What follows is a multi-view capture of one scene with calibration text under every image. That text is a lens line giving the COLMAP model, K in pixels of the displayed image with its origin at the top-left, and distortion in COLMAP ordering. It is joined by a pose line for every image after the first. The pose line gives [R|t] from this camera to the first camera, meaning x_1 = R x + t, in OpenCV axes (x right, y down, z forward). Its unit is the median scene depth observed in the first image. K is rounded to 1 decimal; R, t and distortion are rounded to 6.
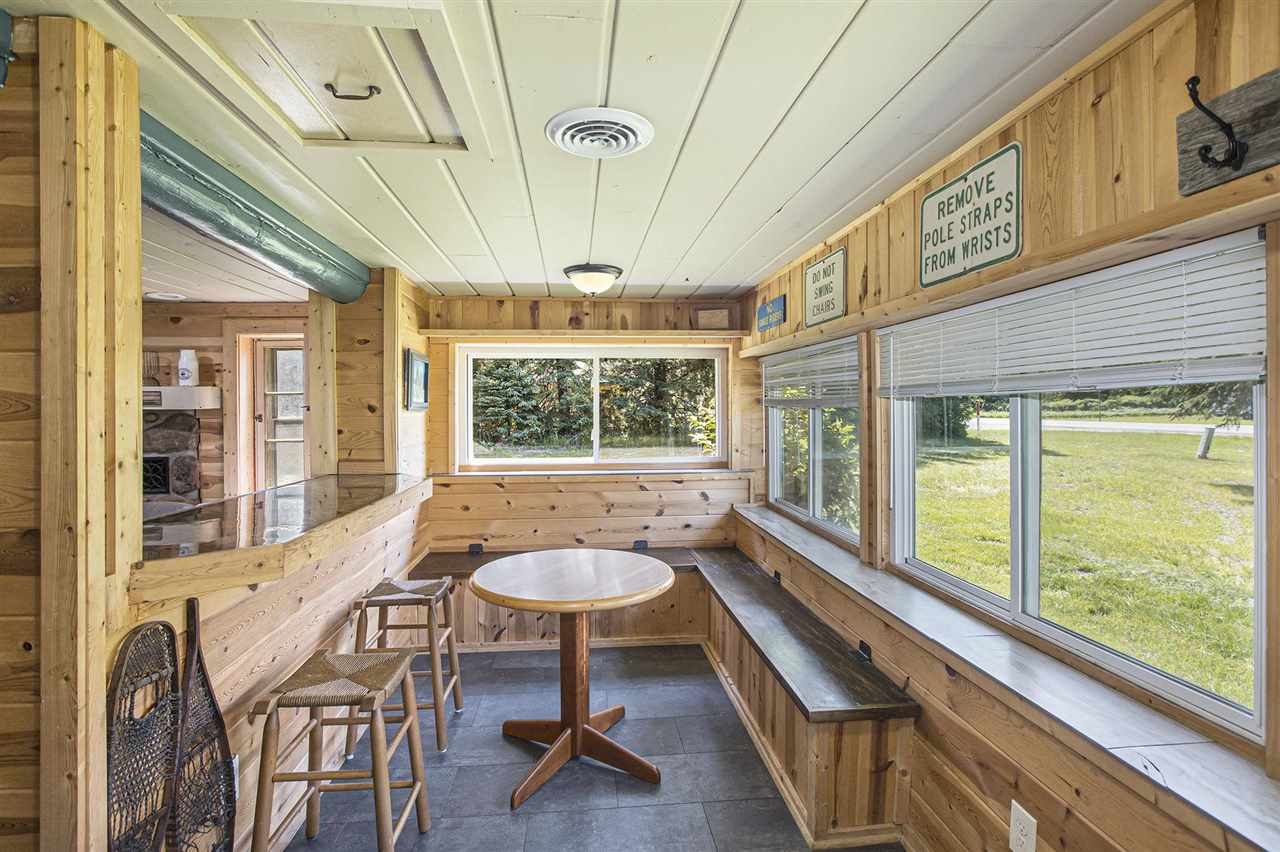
lens RADIAL K [[587.8, 0, 634.4], [0, 587.8, 417.9], [0, 0, 1]] dist [-0.000559, -0.000046]
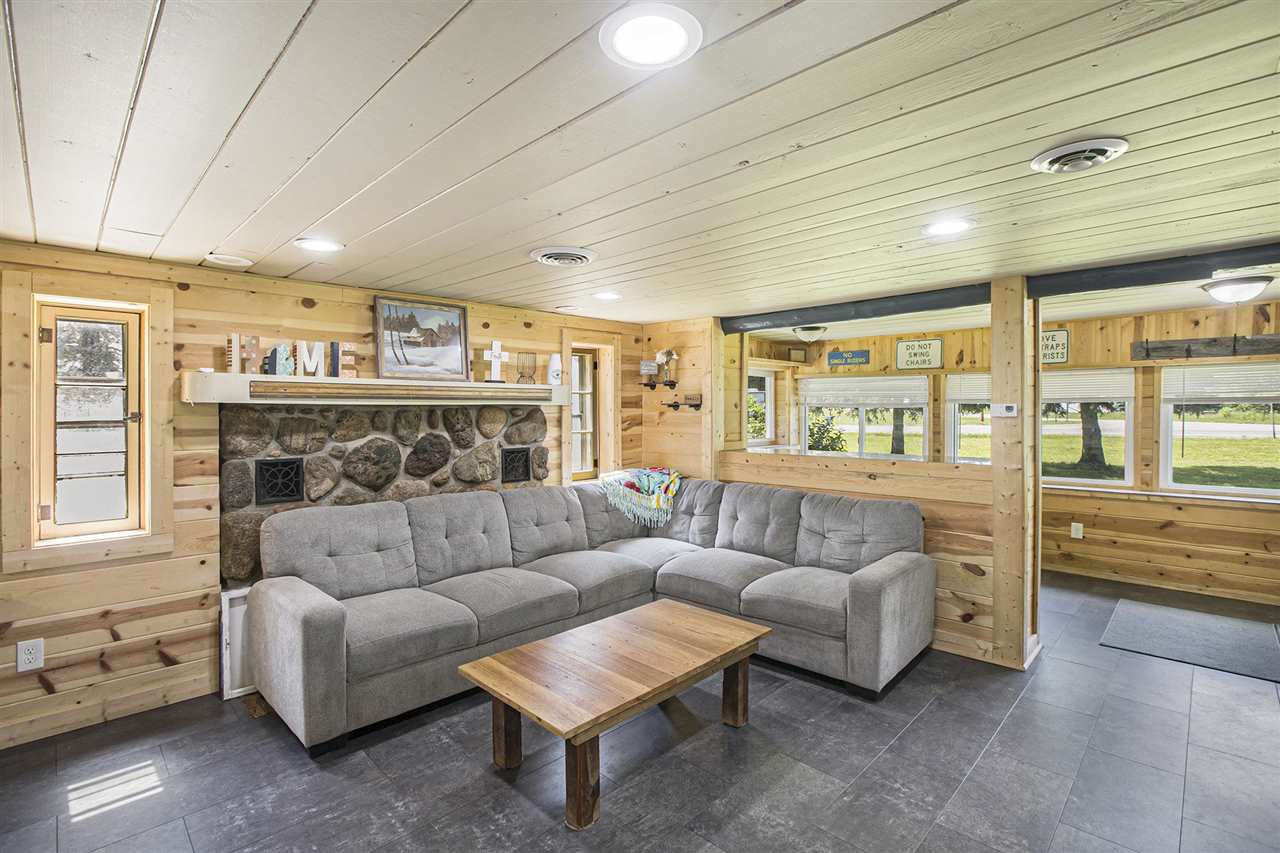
lens RADIAL K [[587.8, 0, 634.4], [0, 587.8, 418.4], [0, 0, 1]] dist [-0.000559, -0.000046]
pose [[0.766220, -0.001210, 0.642577, -1.363748], [0.002224, 0.999997, -0.000769, 0.012281], [-0.642574, 0.002019, 0.766221, 0.014812]]
